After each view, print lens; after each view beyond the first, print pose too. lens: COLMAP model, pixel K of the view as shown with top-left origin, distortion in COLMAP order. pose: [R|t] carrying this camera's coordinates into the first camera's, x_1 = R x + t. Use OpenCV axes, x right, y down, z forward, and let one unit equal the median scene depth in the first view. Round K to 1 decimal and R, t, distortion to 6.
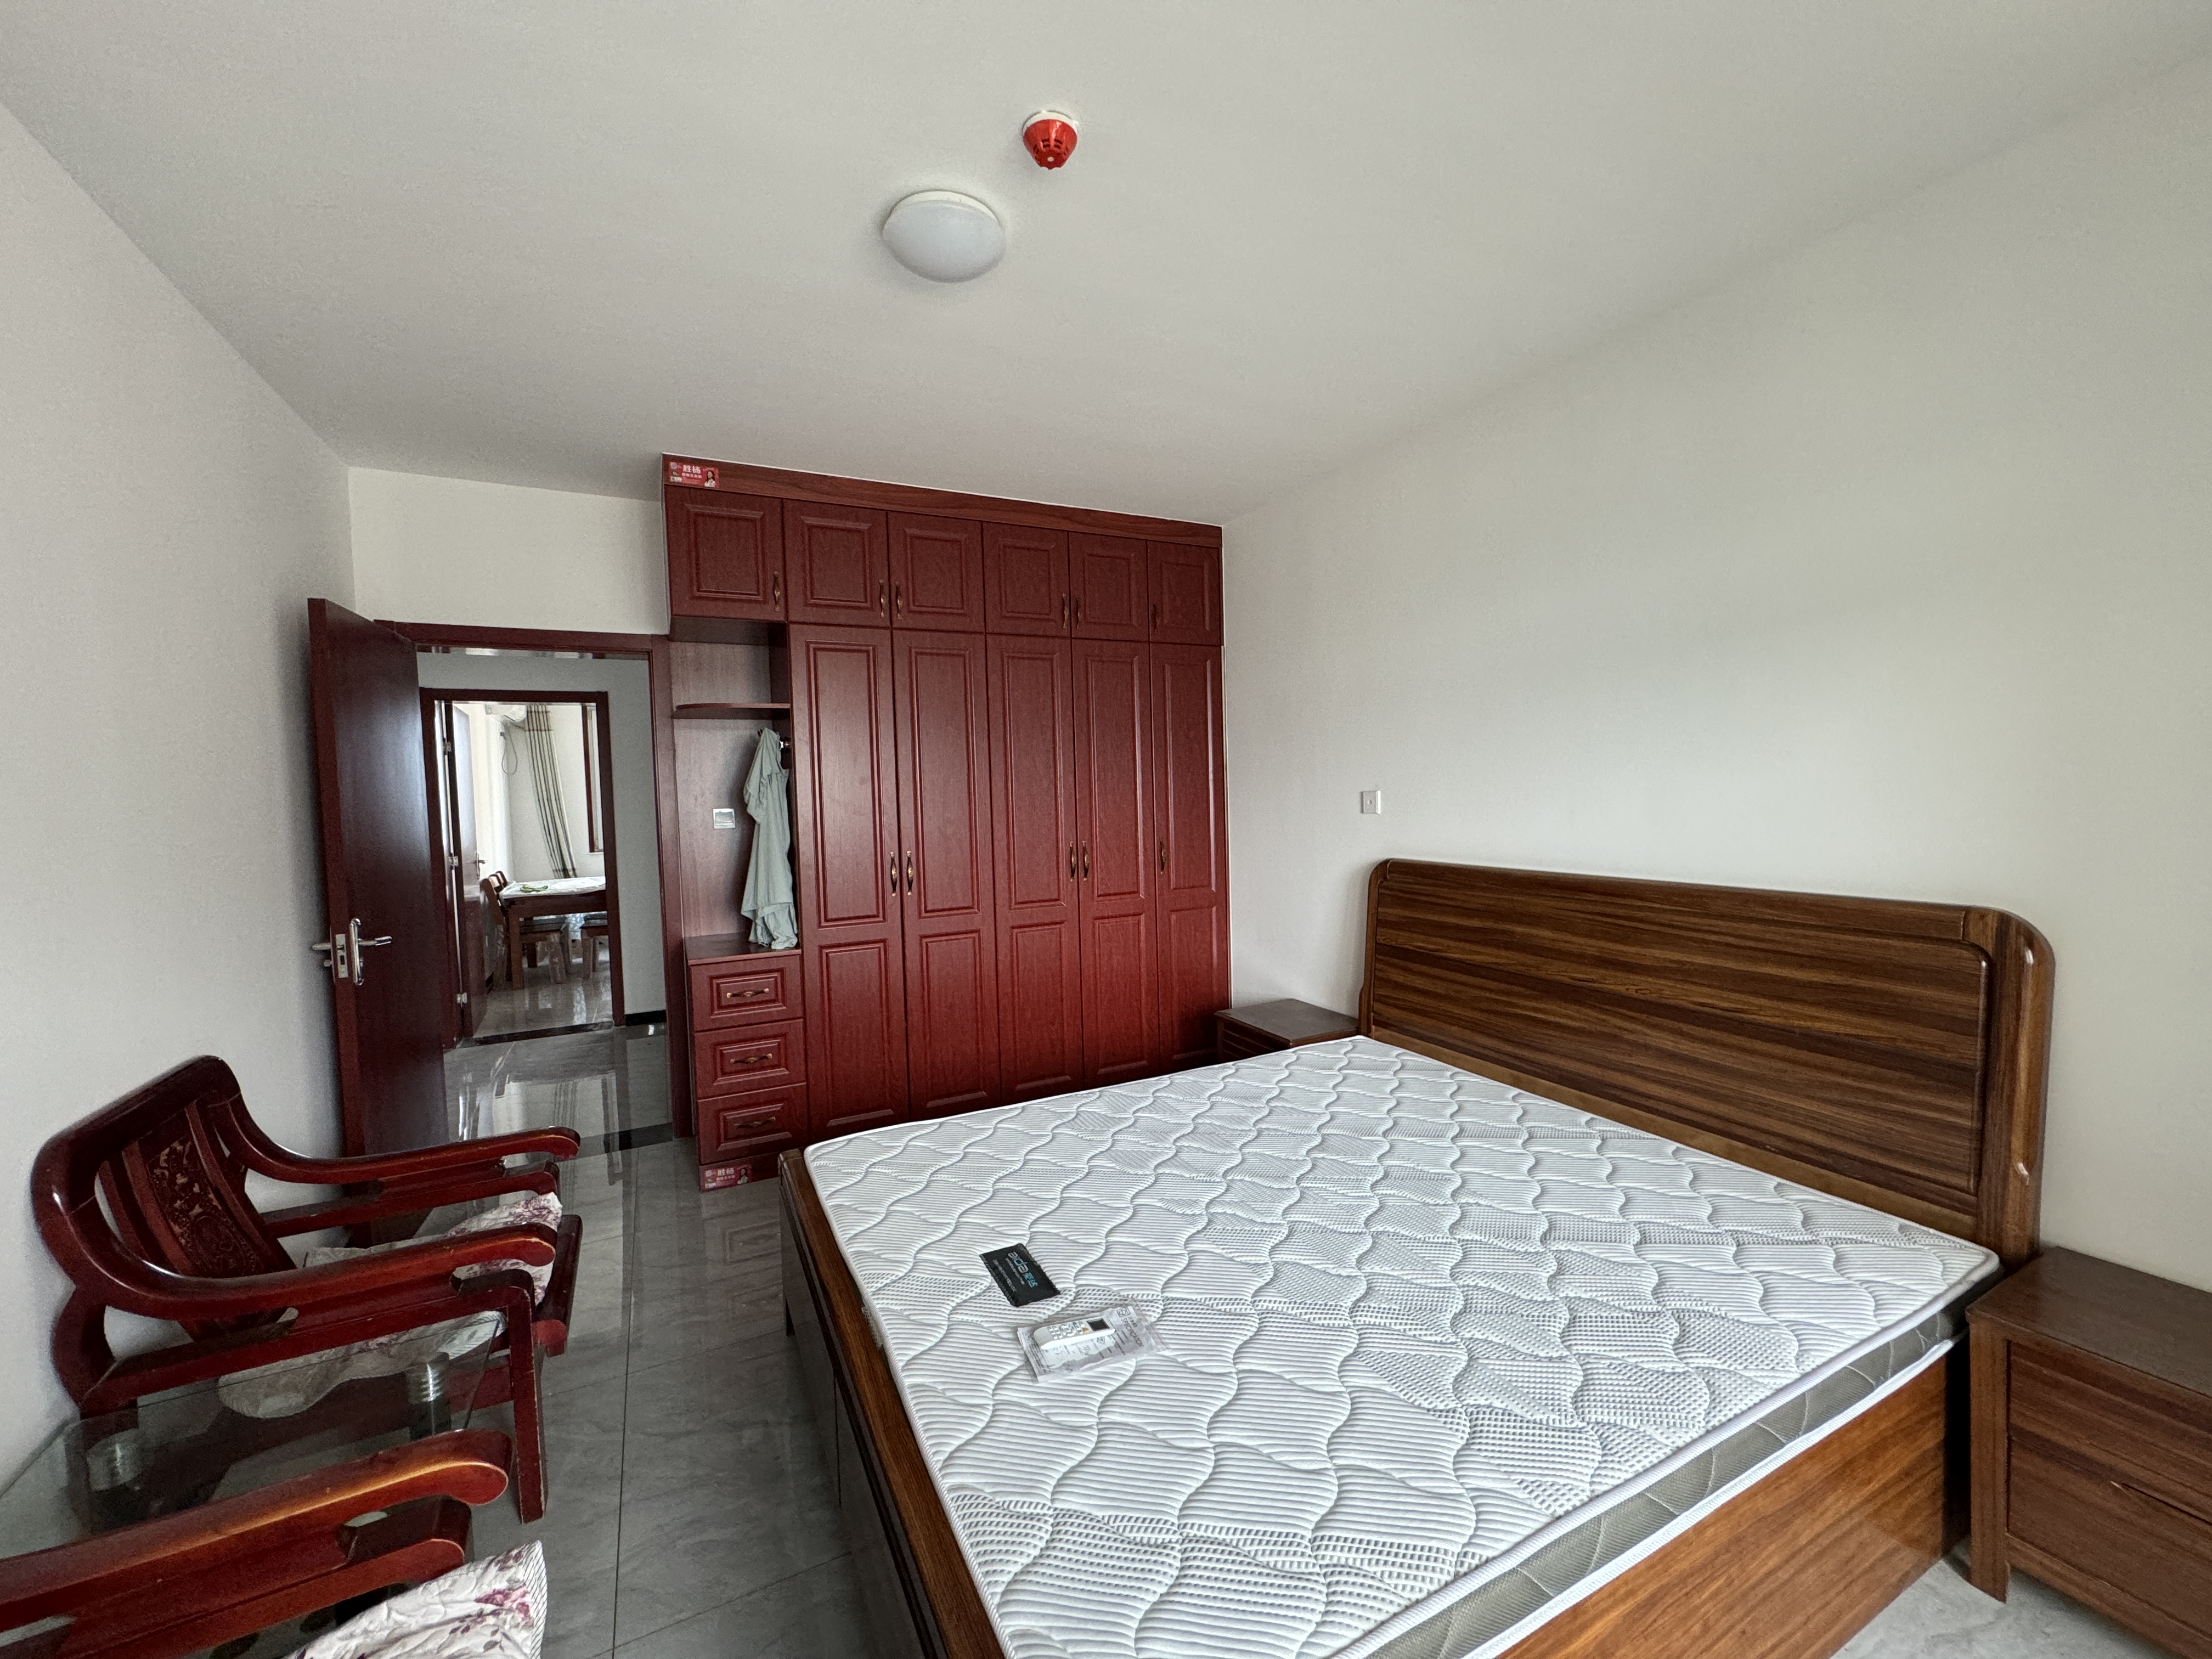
lens RADIAL K [[881.3, 0, 1106.0], [0, 881.3, 829.5], [0, 0, 1]] dist [0.000134, 0.000003]
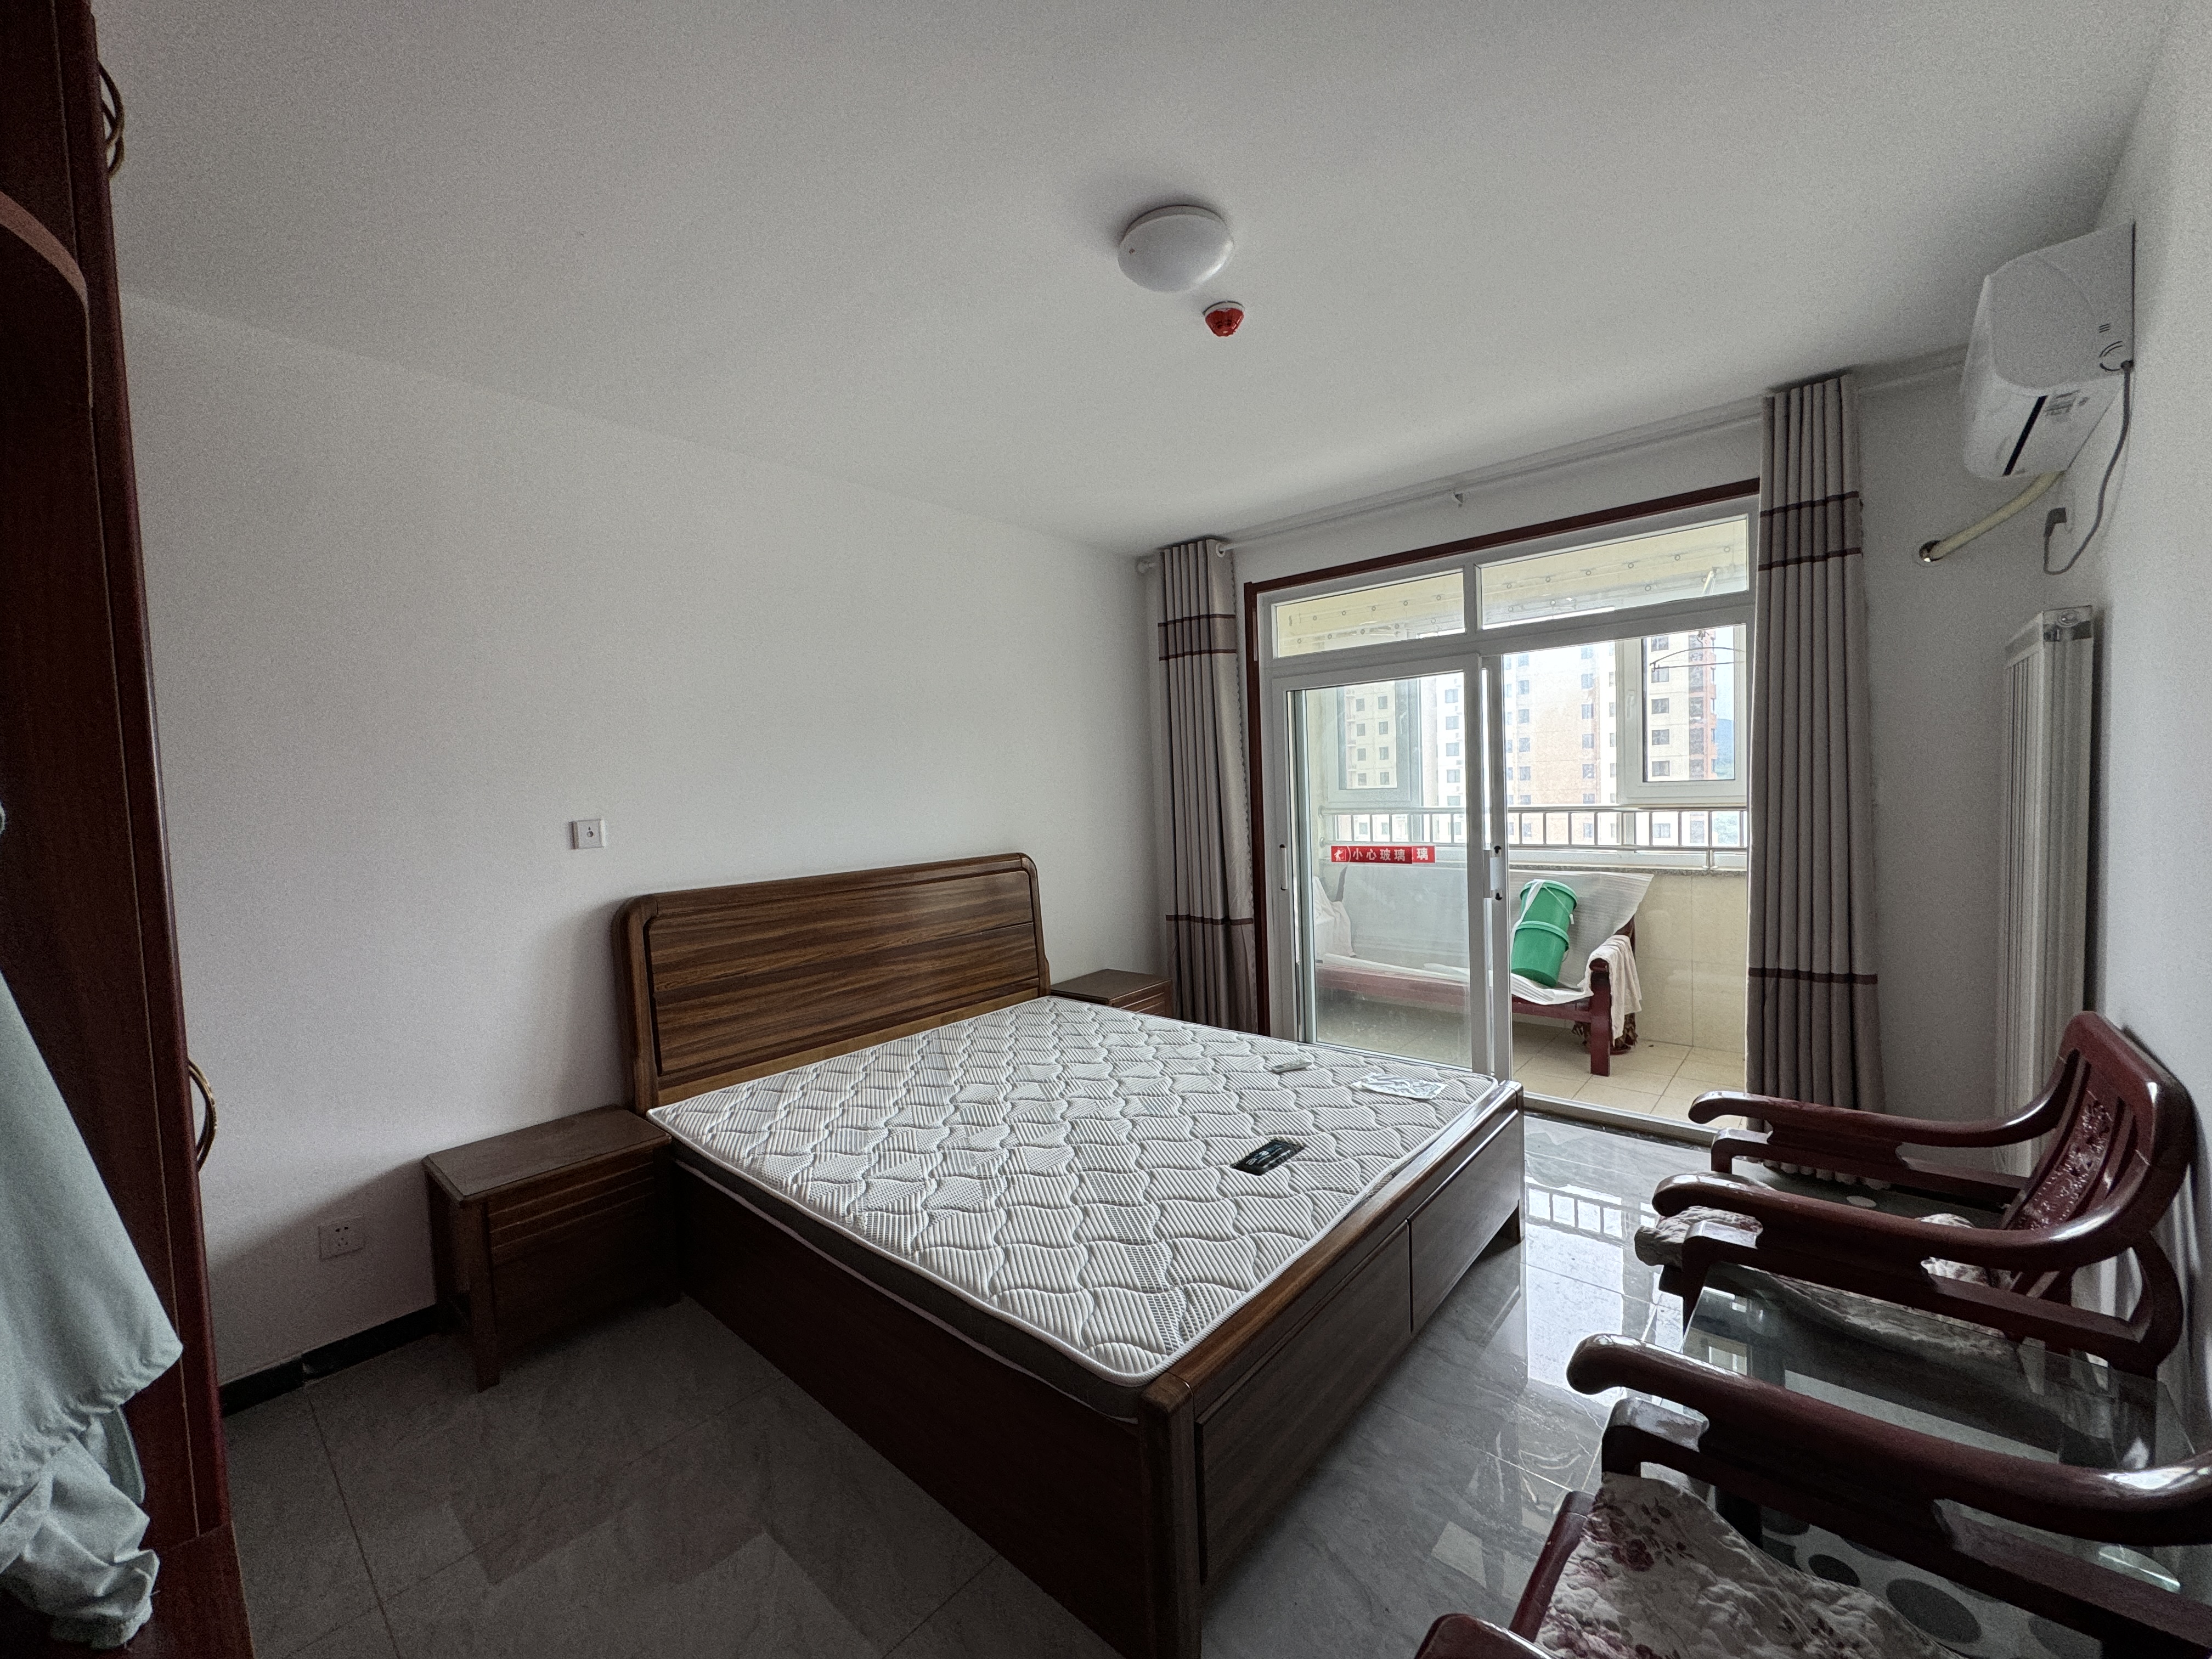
lens RADIAL K [[881.3, 0, 1106.0], [0, 881.3, 829.5], [0, 0, 1]] dist [0.000134, 0.000003]
pose [[-0.371739, -0.010591, 0.928277, -0.767775], [0.091405, 0.994659, 0.047953, -0.037794], [-0.923826, 0.102675, -0.368785, 1.046021]]
